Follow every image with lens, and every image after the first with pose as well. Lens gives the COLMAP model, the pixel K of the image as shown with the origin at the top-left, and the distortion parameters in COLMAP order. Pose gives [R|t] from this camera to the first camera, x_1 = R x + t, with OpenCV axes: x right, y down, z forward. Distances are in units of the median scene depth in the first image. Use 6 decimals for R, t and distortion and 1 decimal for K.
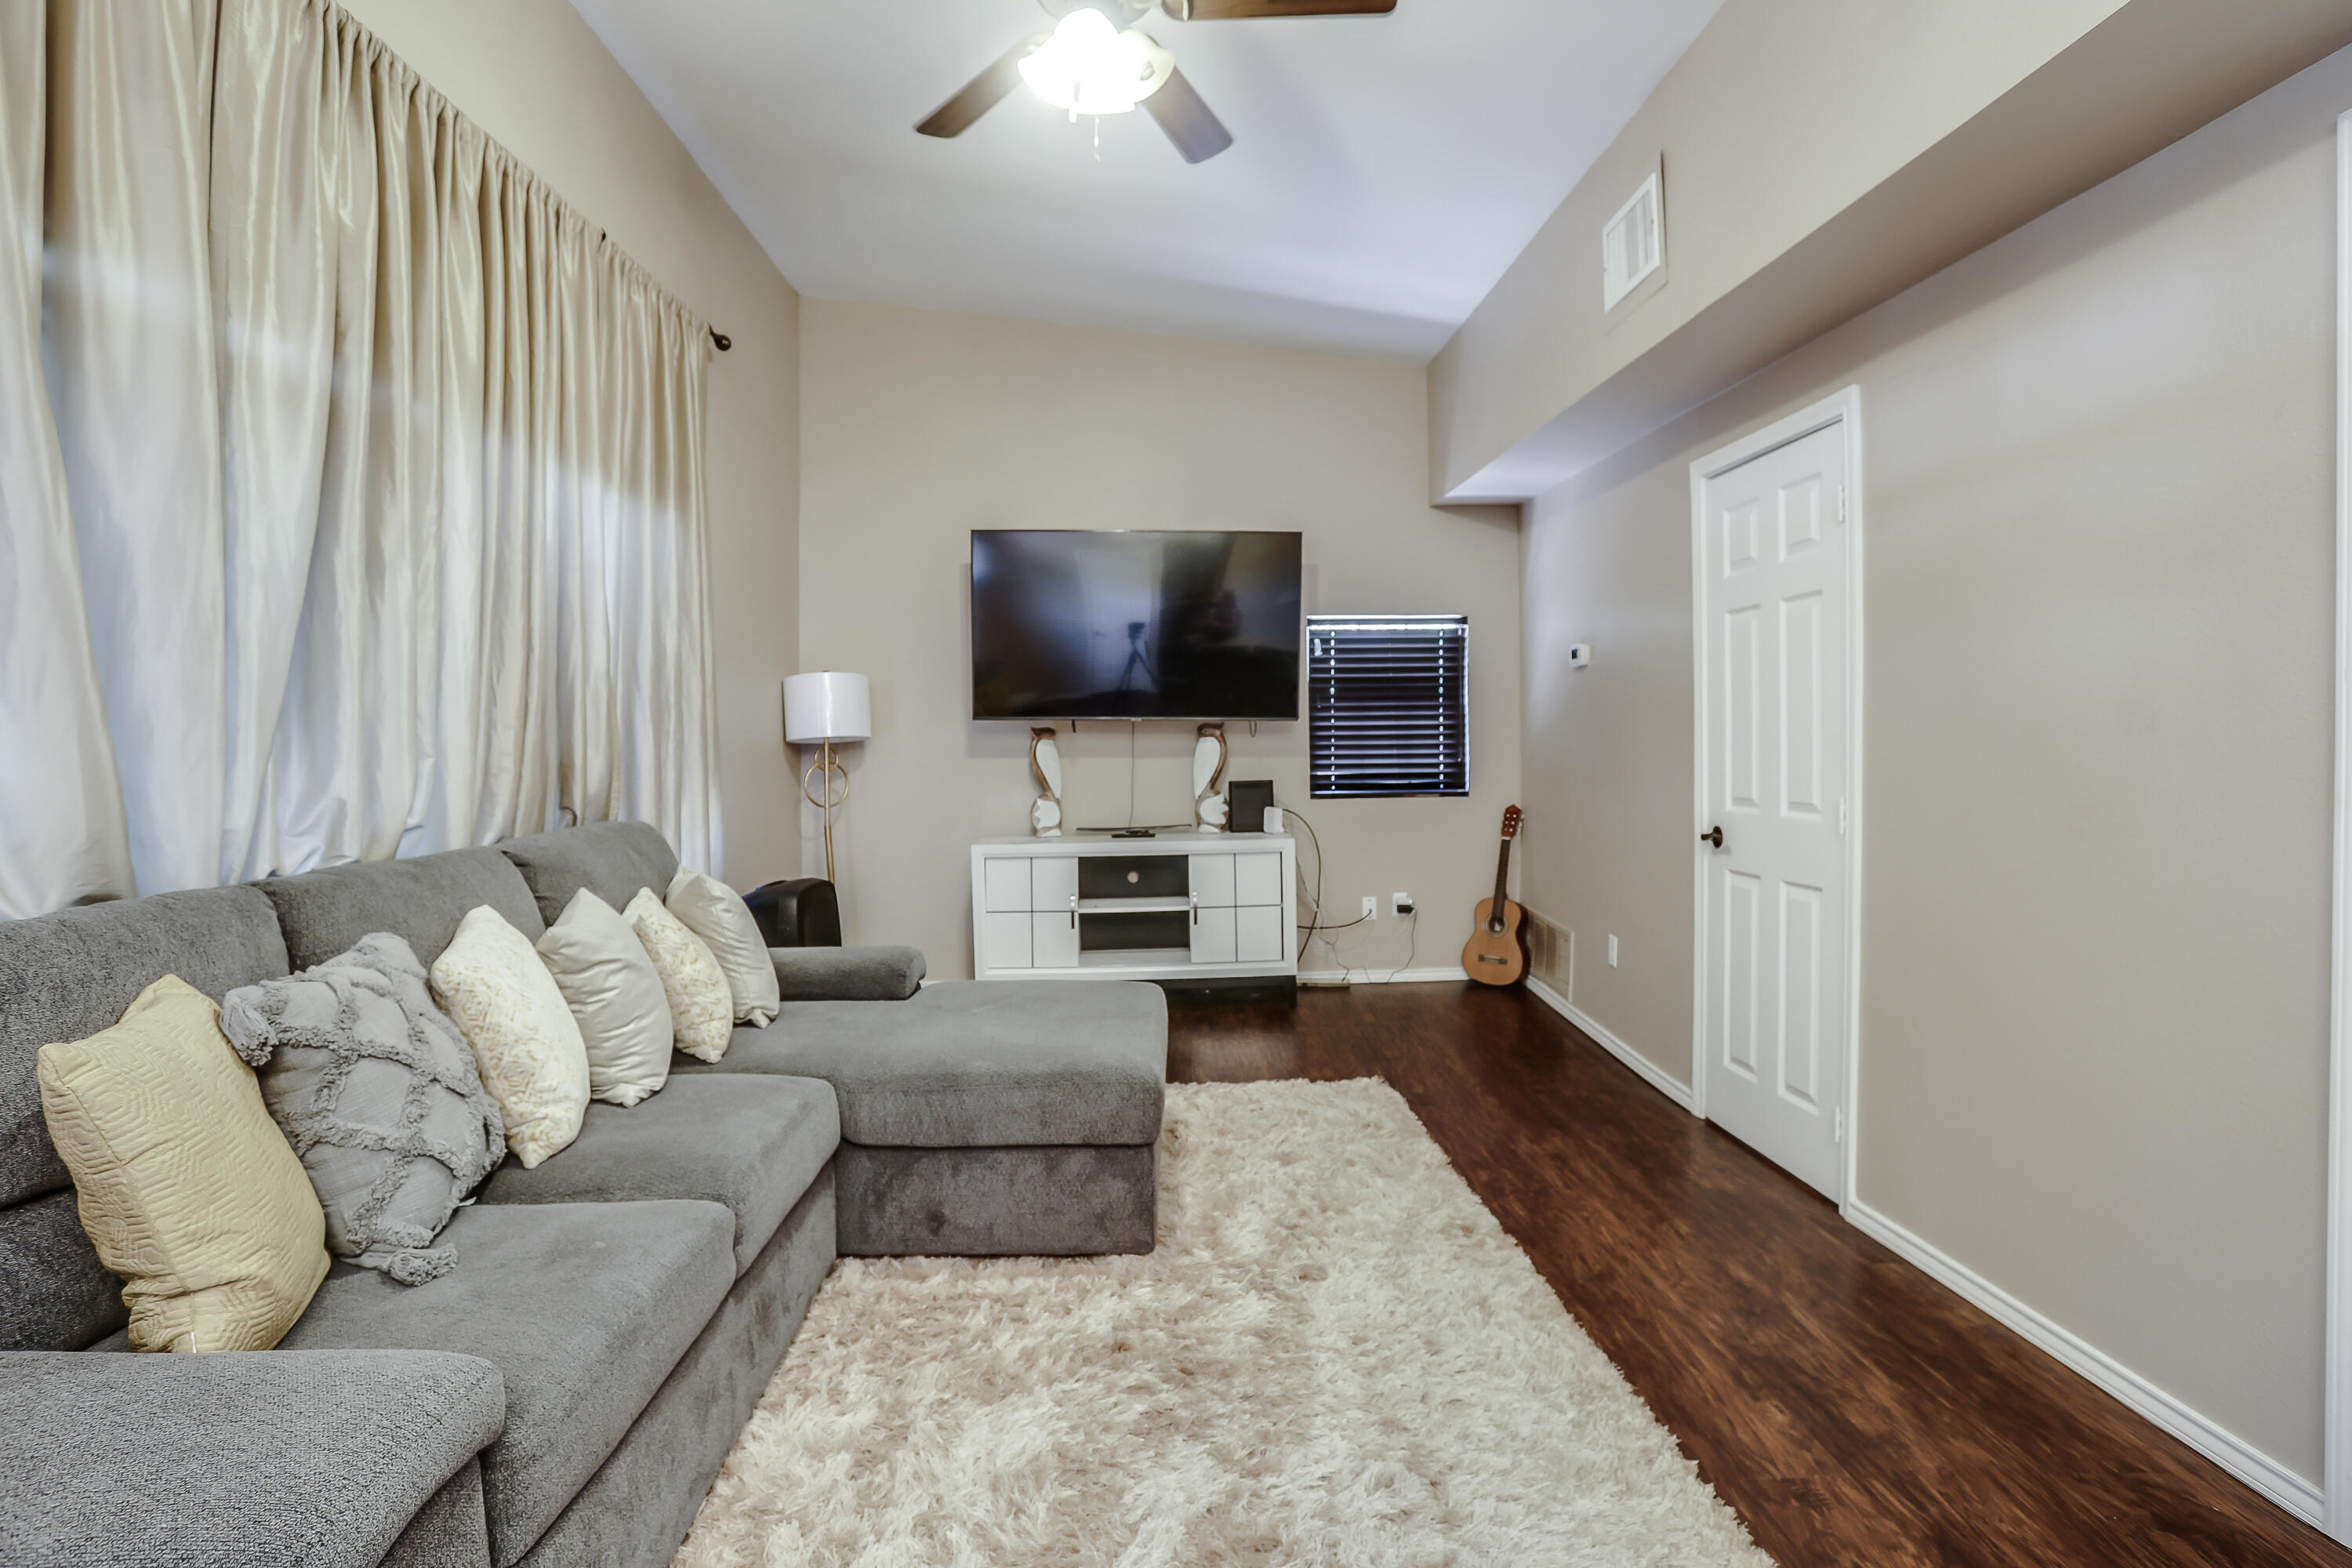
lens RADIAL K [[1164.8, 0, 1156.5], [0, 1164.8, 772.9], [0, 0, 1]] dist [-0.078621, 0.030177]
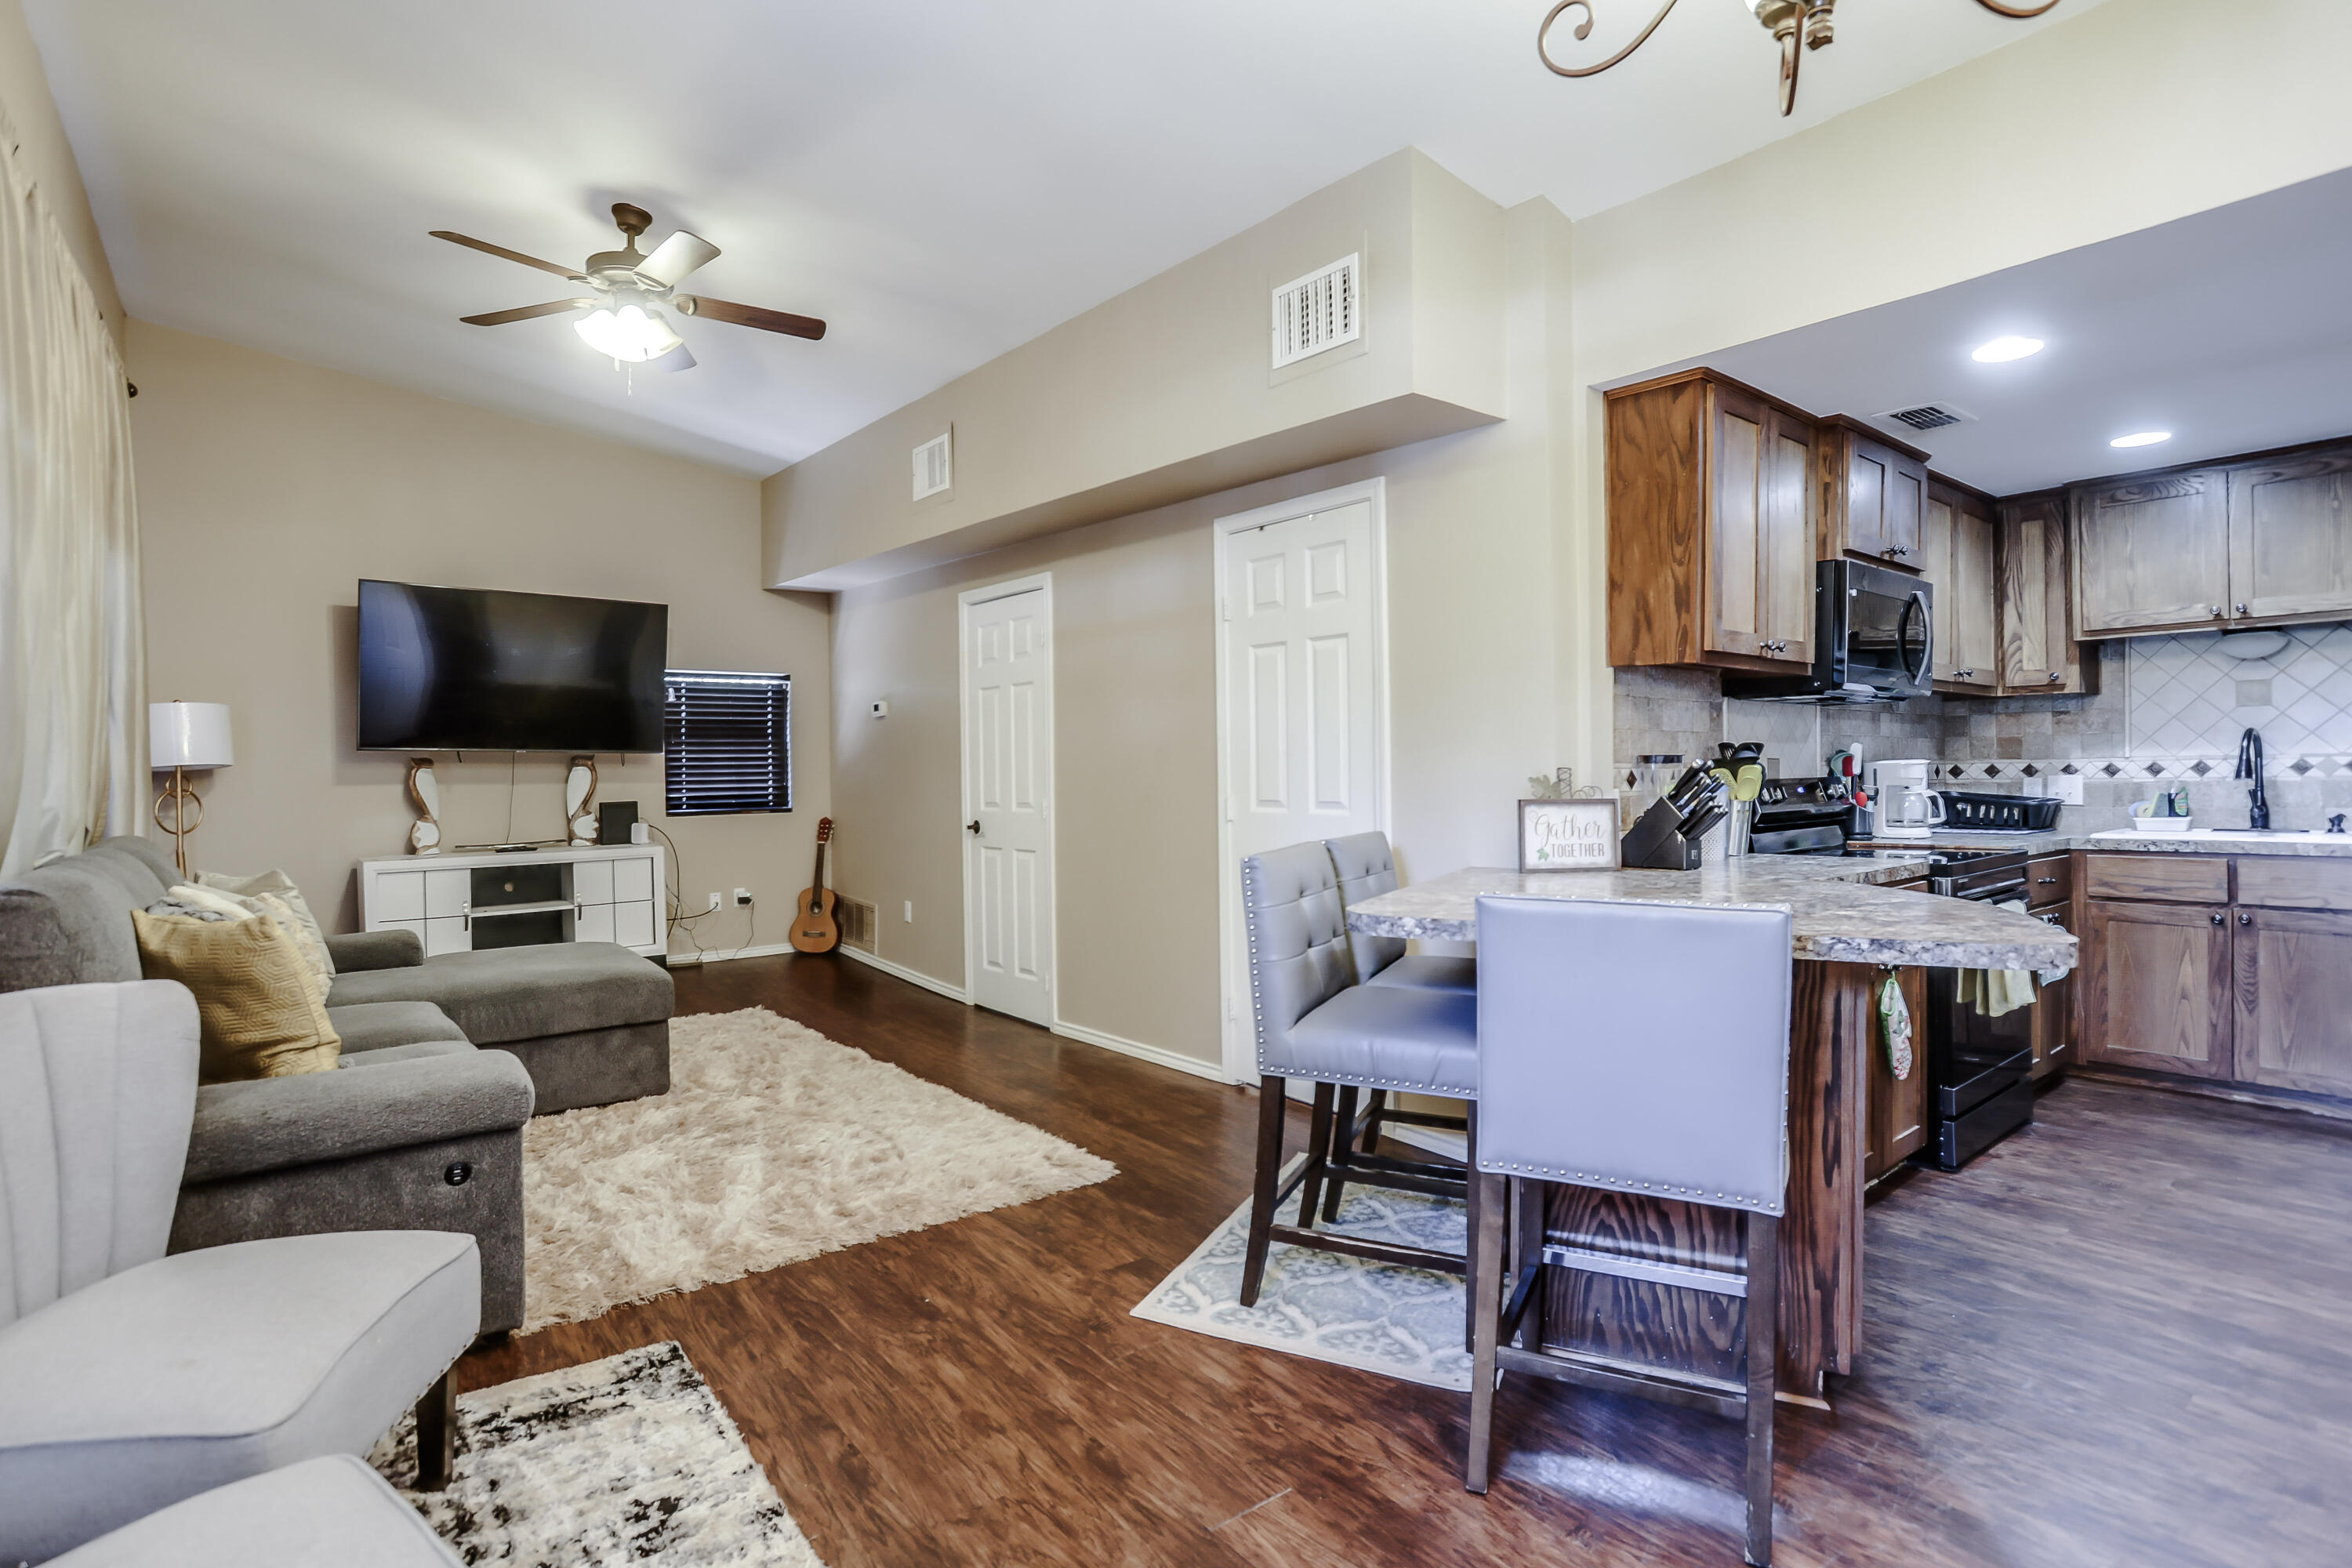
lens RADIAL K [[1164.8, 0, 1156.5], [0, 1164.8, 772.9], [0, 0, 1]] dist [-0.078621, 0.030177]
pose [[0.803442, -0.000963, 0.595382, -0.212219], [0.017845, 0.999588, -0.022463, 0.015359], [-0.595116, 0.028672, 0.803128, -0.354535]]
